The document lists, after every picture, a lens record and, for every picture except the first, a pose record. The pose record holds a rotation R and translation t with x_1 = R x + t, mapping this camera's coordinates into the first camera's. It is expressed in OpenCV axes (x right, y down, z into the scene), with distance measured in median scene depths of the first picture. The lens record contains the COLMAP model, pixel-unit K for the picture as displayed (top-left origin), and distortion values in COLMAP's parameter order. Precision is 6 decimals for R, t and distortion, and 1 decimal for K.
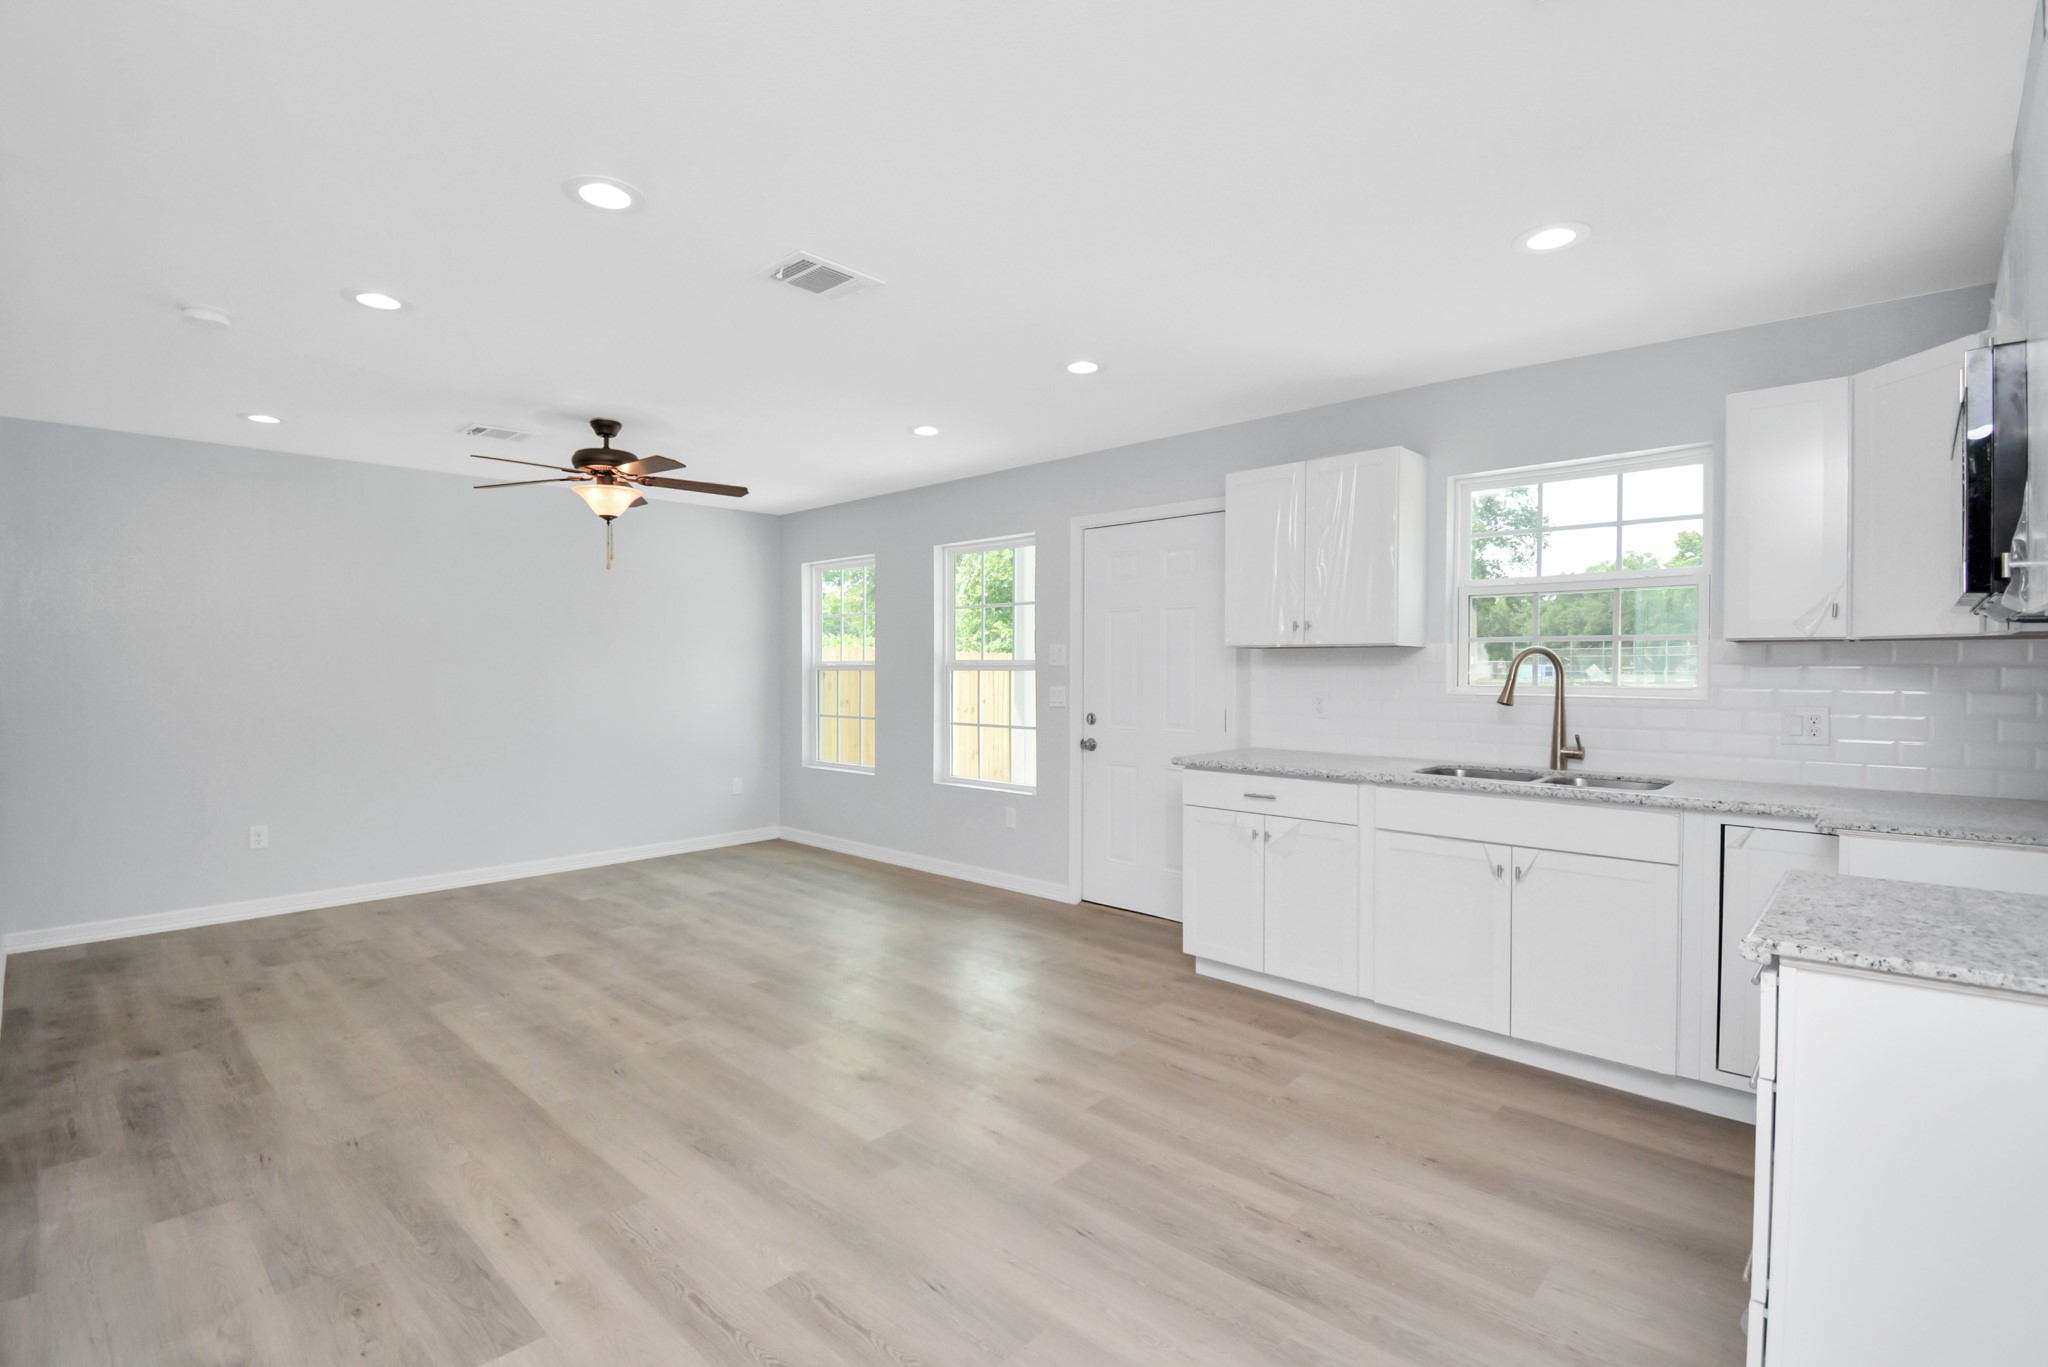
lens RADIAL K [[970.8, 0, 1068.2], [0, 970.8, 671.1], [0, 0, 1]] dist [0.022351, -0.021222]
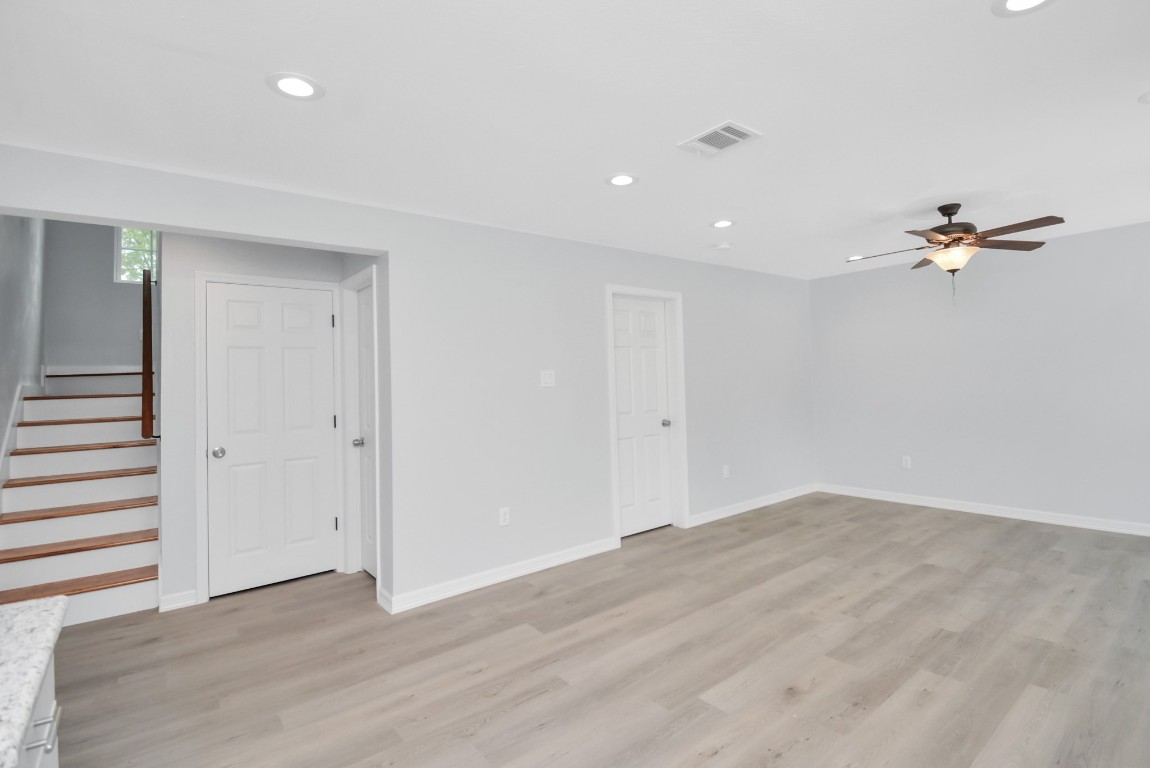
lens RADIAL K [[547.2, 0, 571.2], [0, 547.2, 378.2], [0, 0, 1]] dist [0.024197, -0.030199]
pose [[-0.191757, -0.001489, -0.981441, 0.415374], [0.025834, 0.999645, -0.006564, -0.010397], [0.981102, -0.026613, -0.191650, 0.598367]]
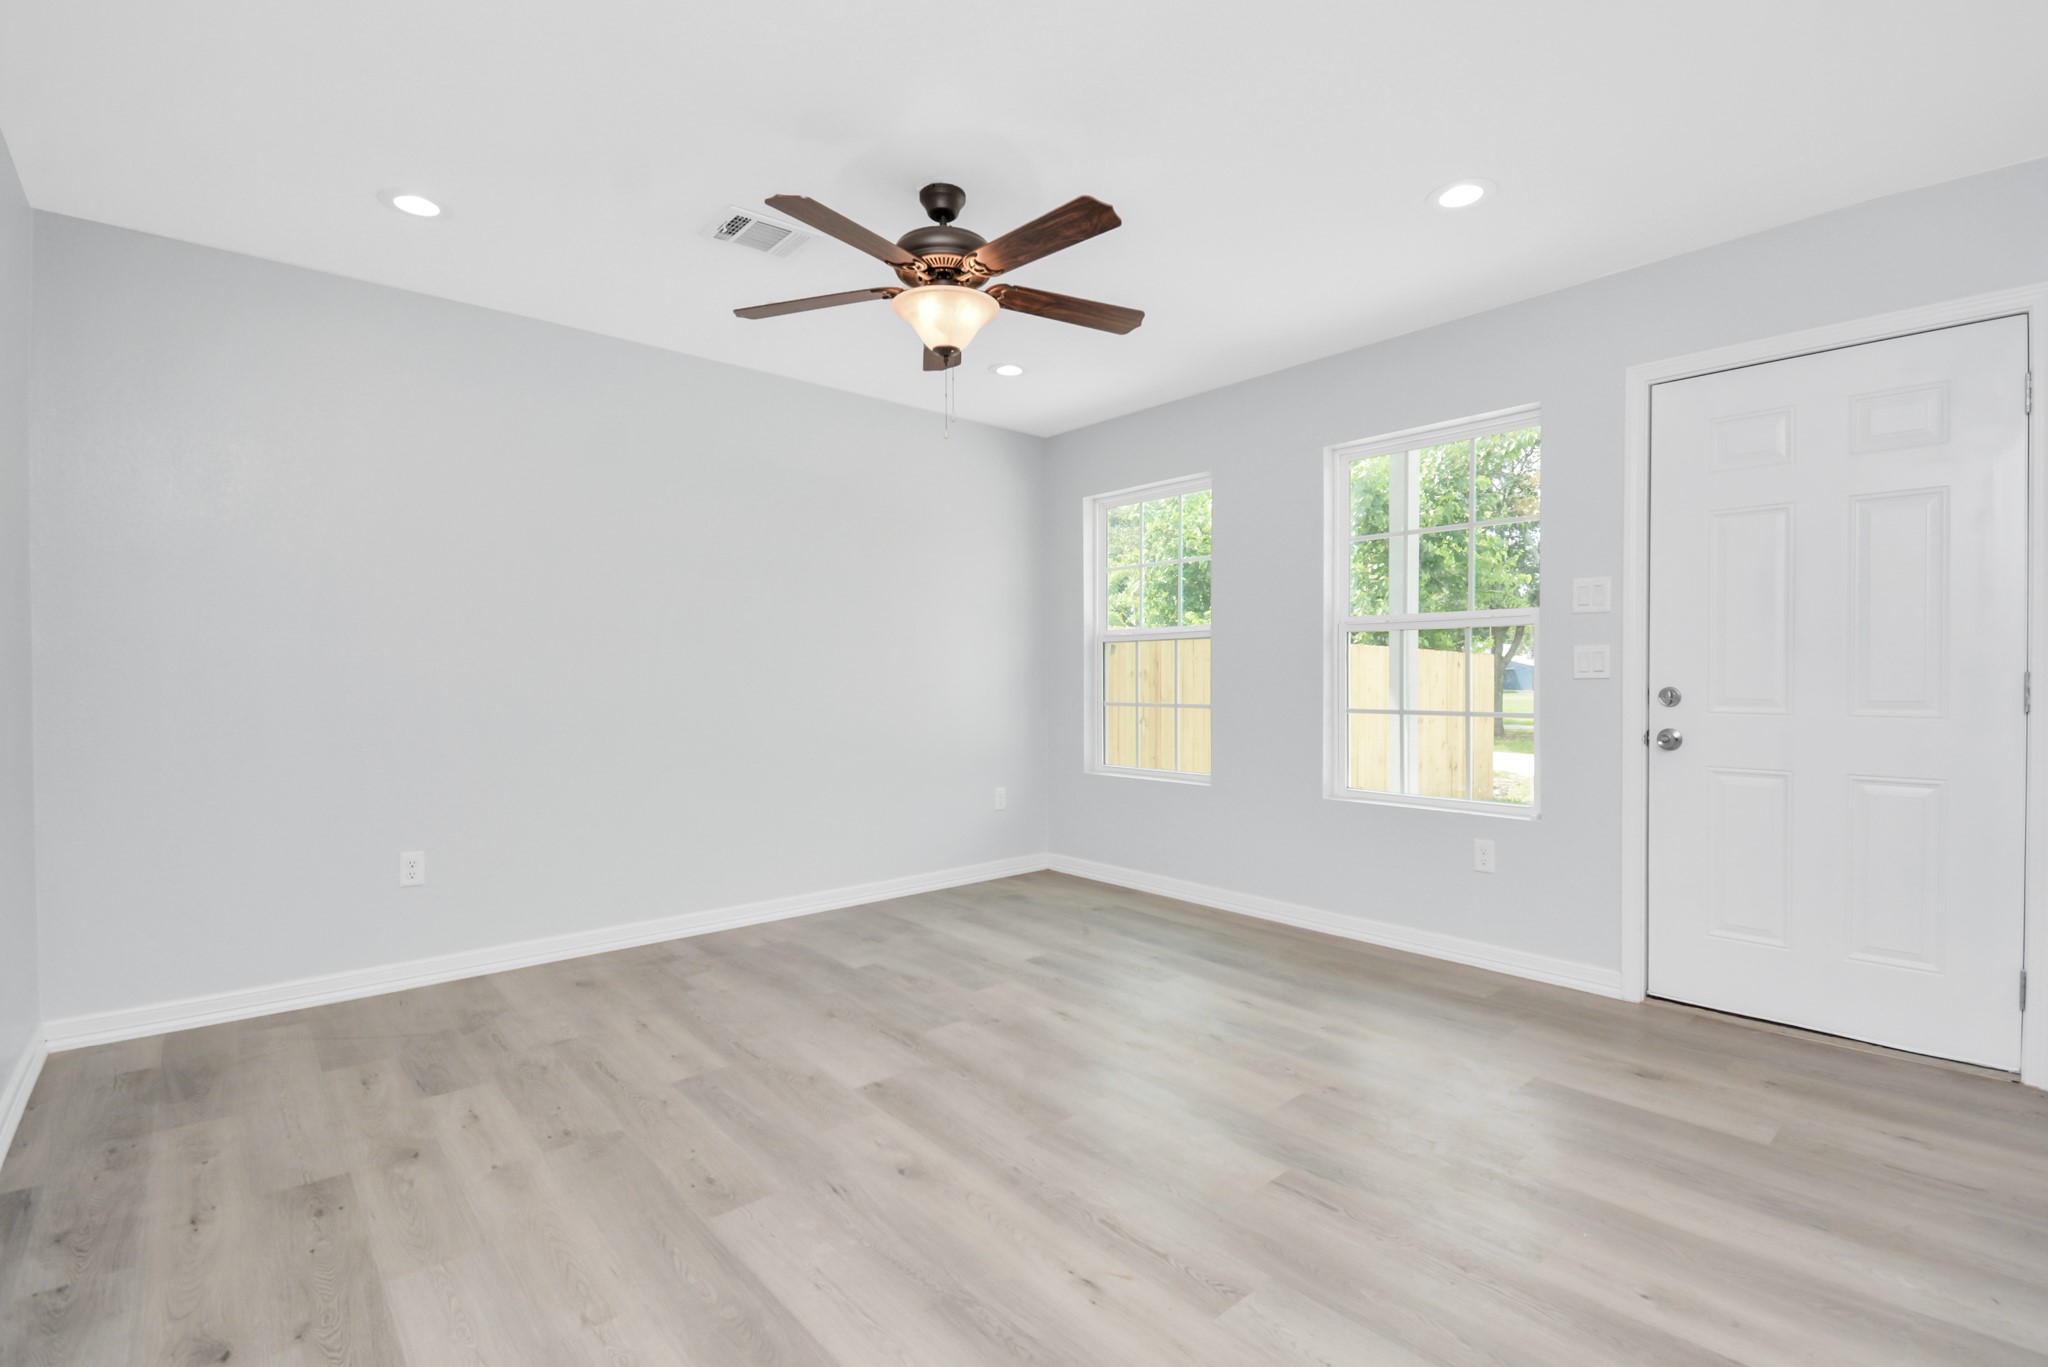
lens RADIAL K [[954.4, 0, 1024.0], [0, 954.4, 683.5], [0, 0, 1]] dist [0.022812, -0.026224]
pose [[0.992779, -0.002655, -0.119932, -0.354628], [0.002430, 0.999995, -0.002025, 0.048236], [0.119936, 0.001719, 0.992780, 0.421974]]
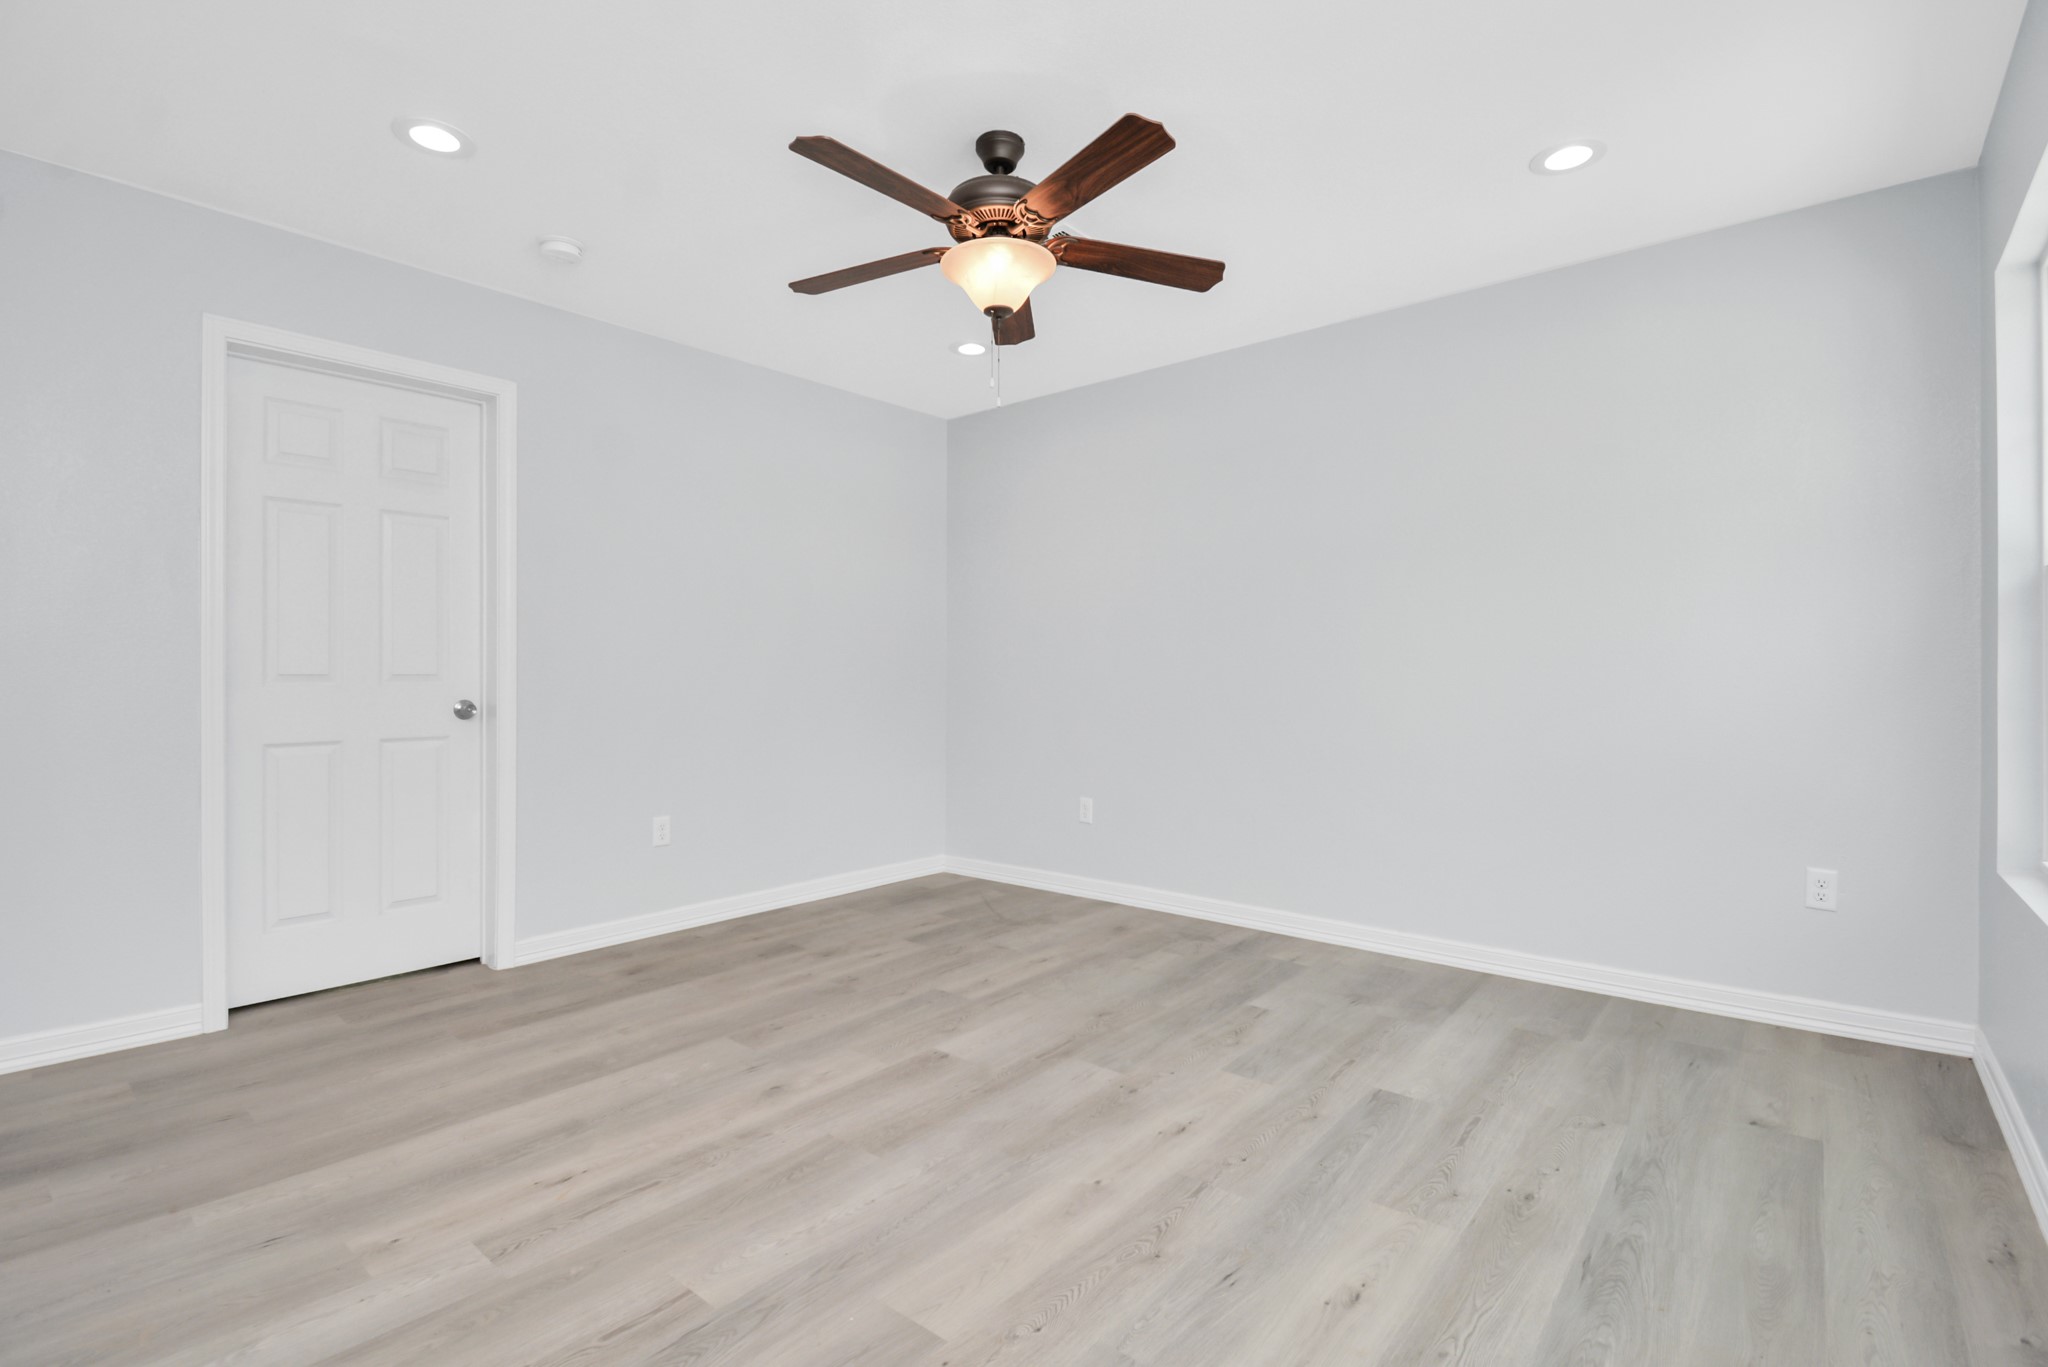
lens RADIAL K [[949.8, 0, 1044.3], [0, 949.8, 691.9], [0, 0, 1]] dist [0.022149, -0.029062]
pose [[0.017033, 0.010903, -0.999795, 0.072253], [-0.006467, 0.999921, 0.010794, 0.053048], [0.999834, 0.006282, 0.017102, 1.018108]]
